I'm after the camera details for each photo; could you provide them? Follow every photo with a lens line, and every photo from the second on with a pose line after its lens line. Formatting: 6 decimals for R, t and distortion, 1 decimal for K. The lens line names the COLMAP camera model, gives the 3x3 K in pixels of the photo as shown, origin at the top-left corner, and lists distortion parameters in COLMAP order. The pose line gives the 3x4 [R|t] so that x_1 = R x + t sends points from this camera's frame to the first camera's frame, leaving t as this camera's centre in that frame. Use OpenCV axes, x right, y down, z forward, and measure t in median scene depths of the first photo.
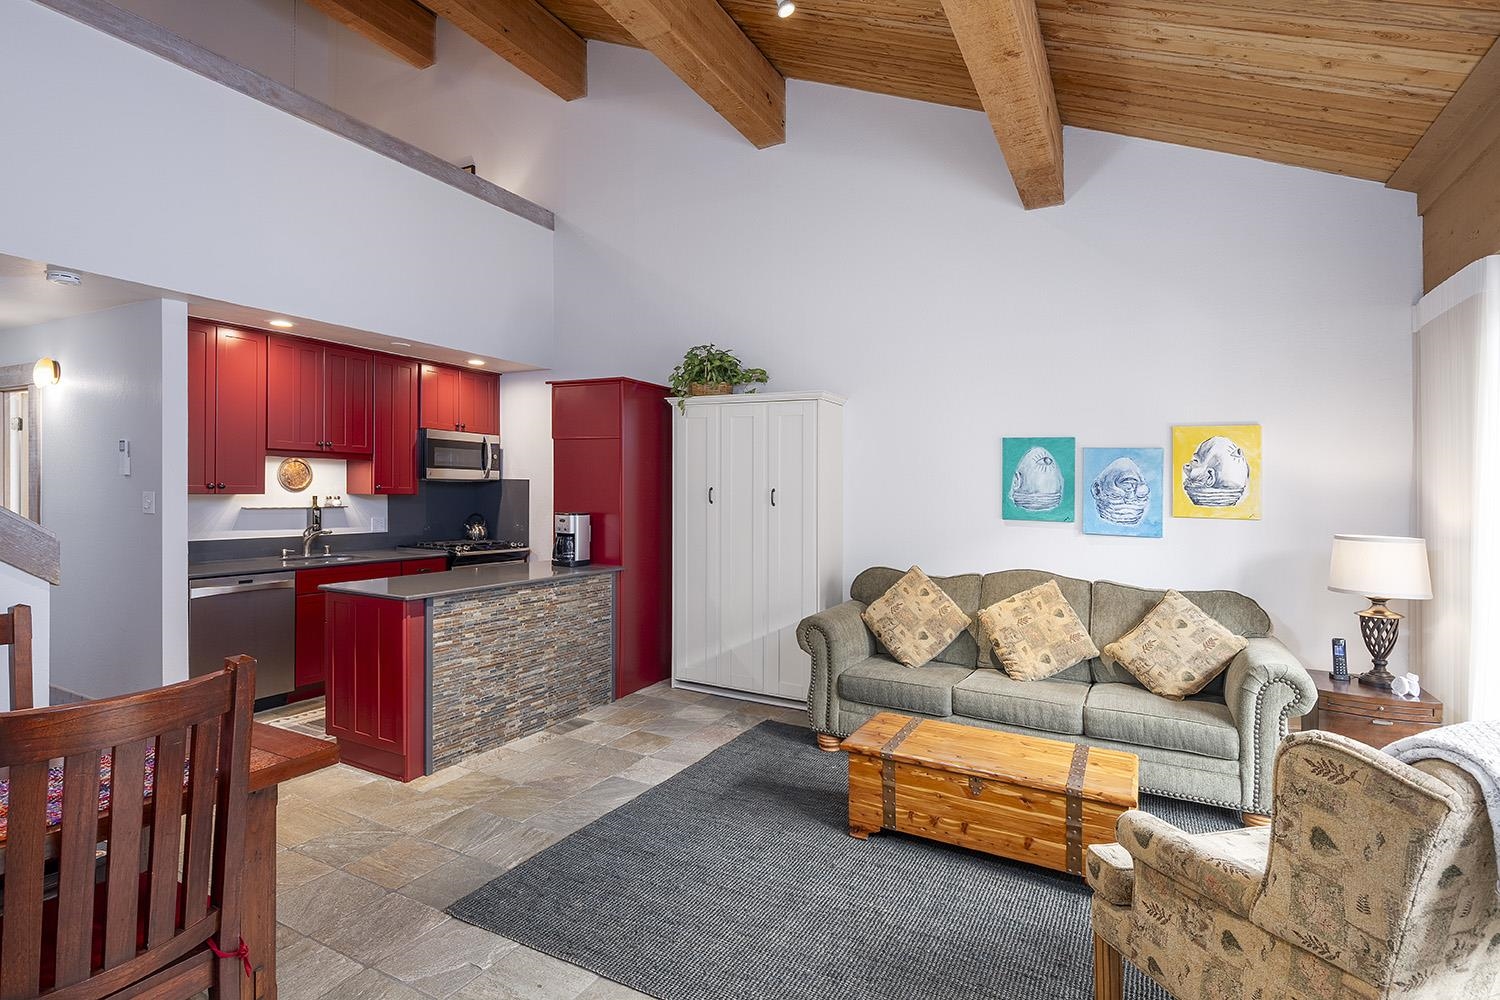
lens RADIAL K [[743.3, 0, 759.6], [0, 743.3, 522.1], [0, 0, 1]] dist [0.003464, -0.002169]
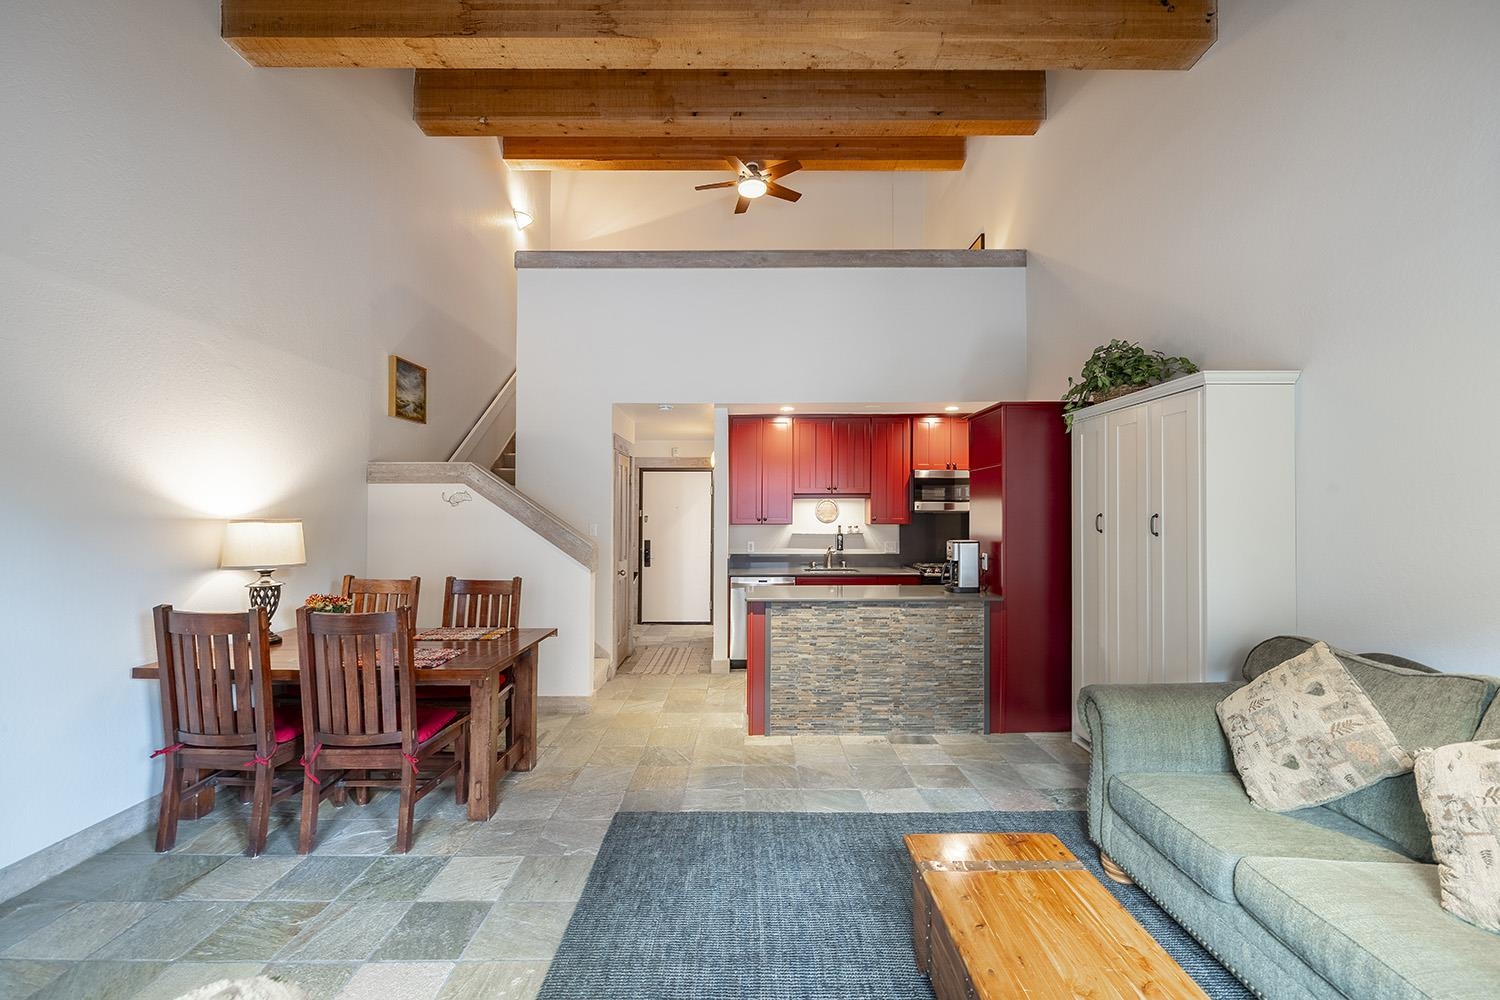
lens RADIAL K [[616.9, 0, 735.1], [0, 616.9, 536.1], [0, 0, 1]] dist [0.000386, -0.000026]
pose [[0.463209, 0.011477, -0.886175, 0.407583], [-0.028943, 0.999579, -0.002184, -0.008813], [0.885776, 0.026660, 0.463346, 0.355943]]
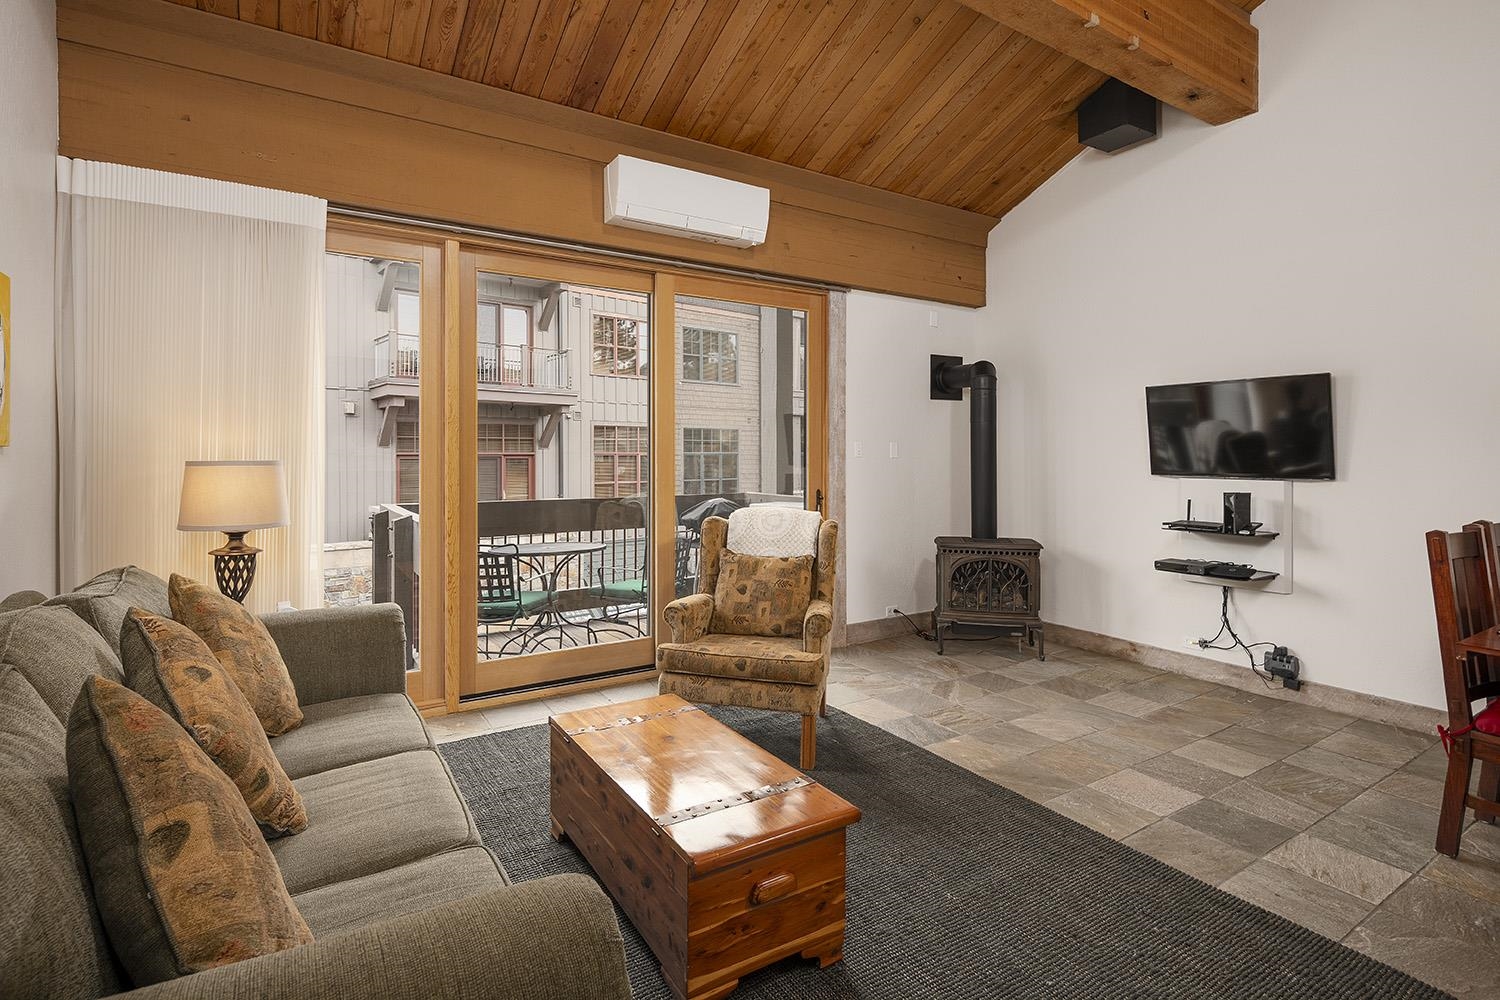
lens RADIAL K [[735.7, 0, 750.2], [0, 735.7, 448.0], [0, 0, 1]] dist [0.000797, 0.000206]
pose [[-0.868013, -0.015877, 0.496287, -0.074239], [0.004513, 0.999195, 0.039860, -0.020387], [-0.496520, 0.036839, -0.867243, 1.059495]]
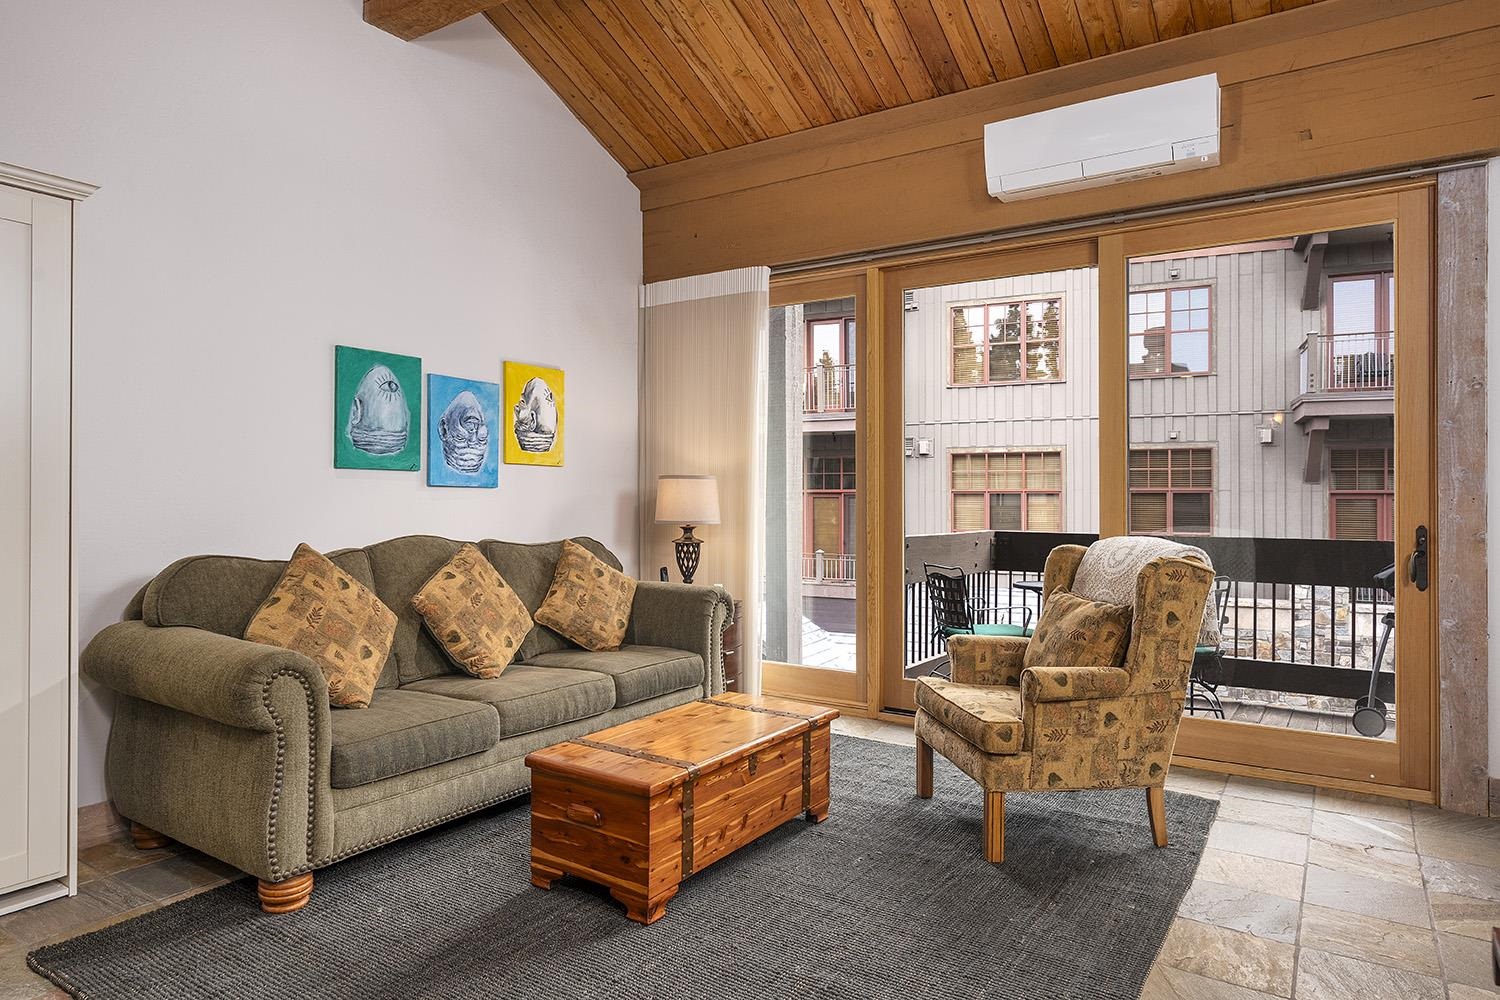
lens RADIAL K [[904.5, 0, 752.3], [0, 904.5, 488.5], [0, 0, 1]] dist [0.000256, 0.000695]
pose [[0.100198, -0.012589, 0.994888, -0.446816], [0.040084, 0.999159, 0.008606, 0.023198], [-0.994160, 0.039017, 0.100618, 0.553396]]
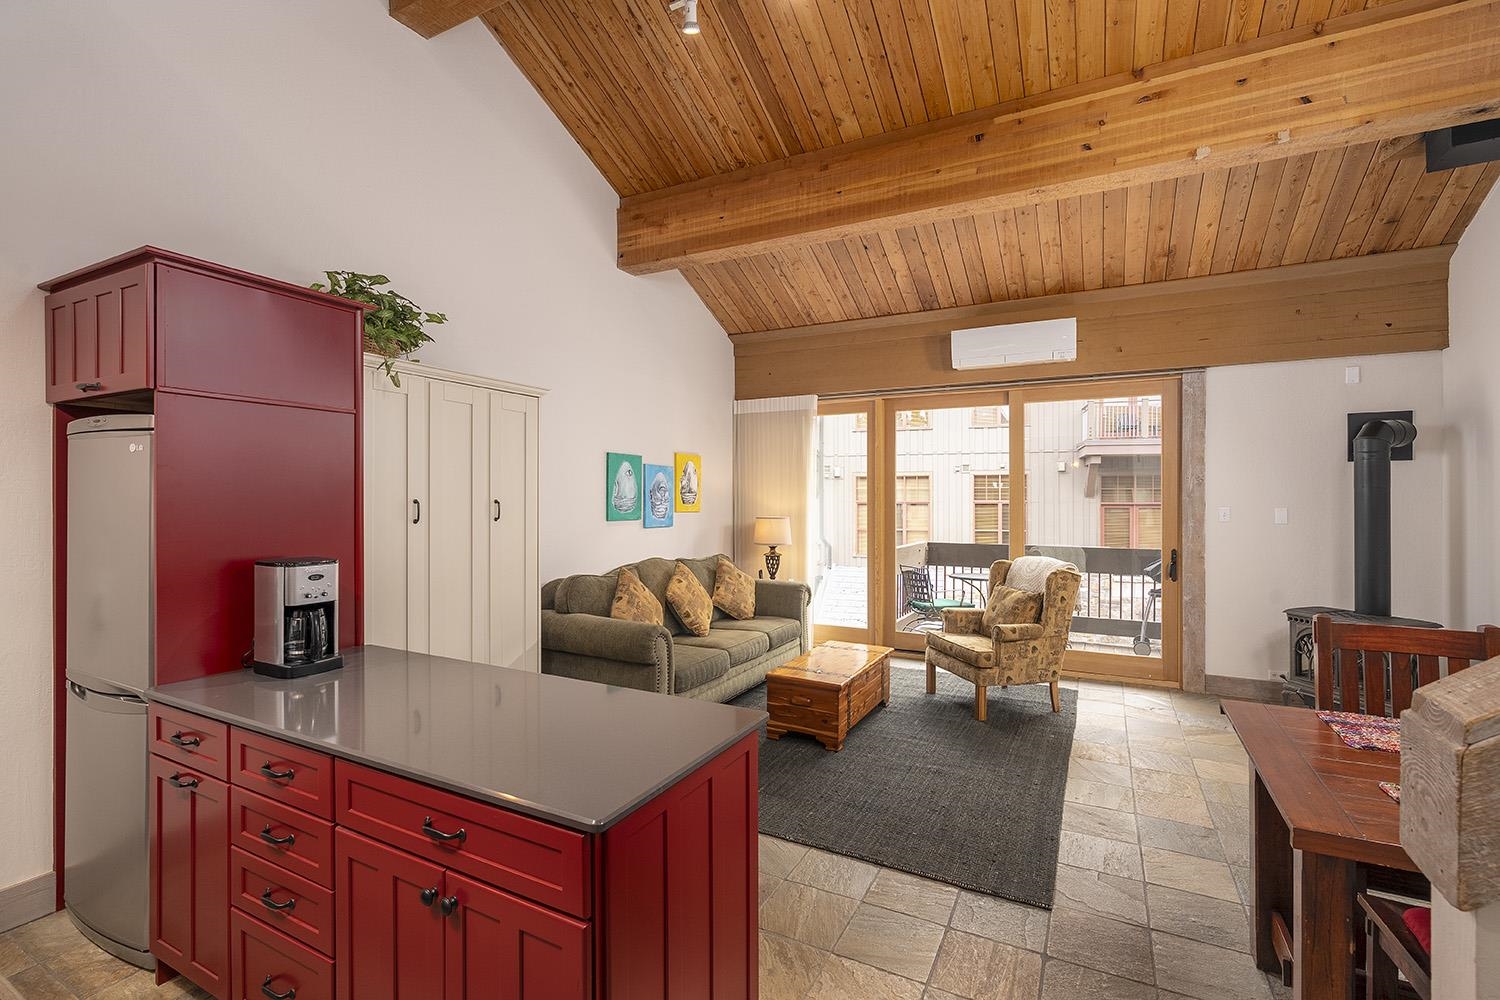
lens RADIAL K [[668.8, 0, 754.7], [0, 668.8, 493.4], [0, 0, 1]] dist [-0.001295, 0.001025]
pose [[-0.001479, -0.014300, 0.999897, -0.751812], [0.040173, 0.999090, 0.014347, -0.053929], [-0.999192, 0.040190, -0.000903, 0.771428]]
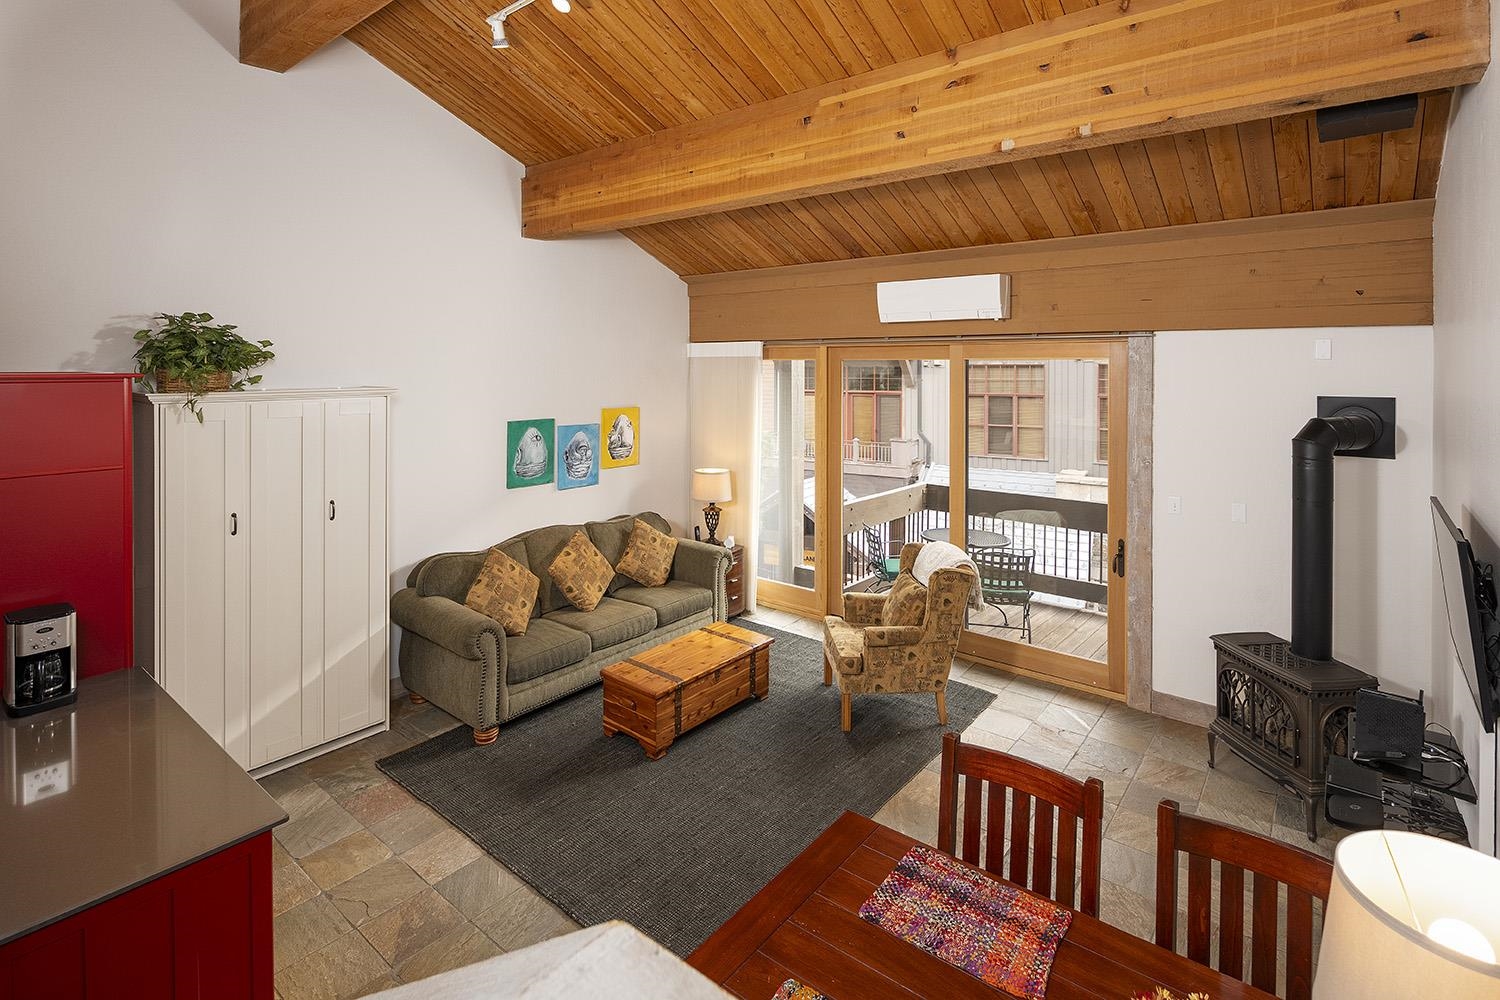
lens RADIAL K [[726.0, 0, 756.2], [0, 726.0, 363.3], [0, 0, 1]] dist [0.003327, -0.000238]
pose [[0.195640, -0.019924, 0.980473, -0.761148], [0.041903, 0.999050, 0.011941, -0.207676], [-0.979780, 0.038748, 0.196289, 0.364480]]
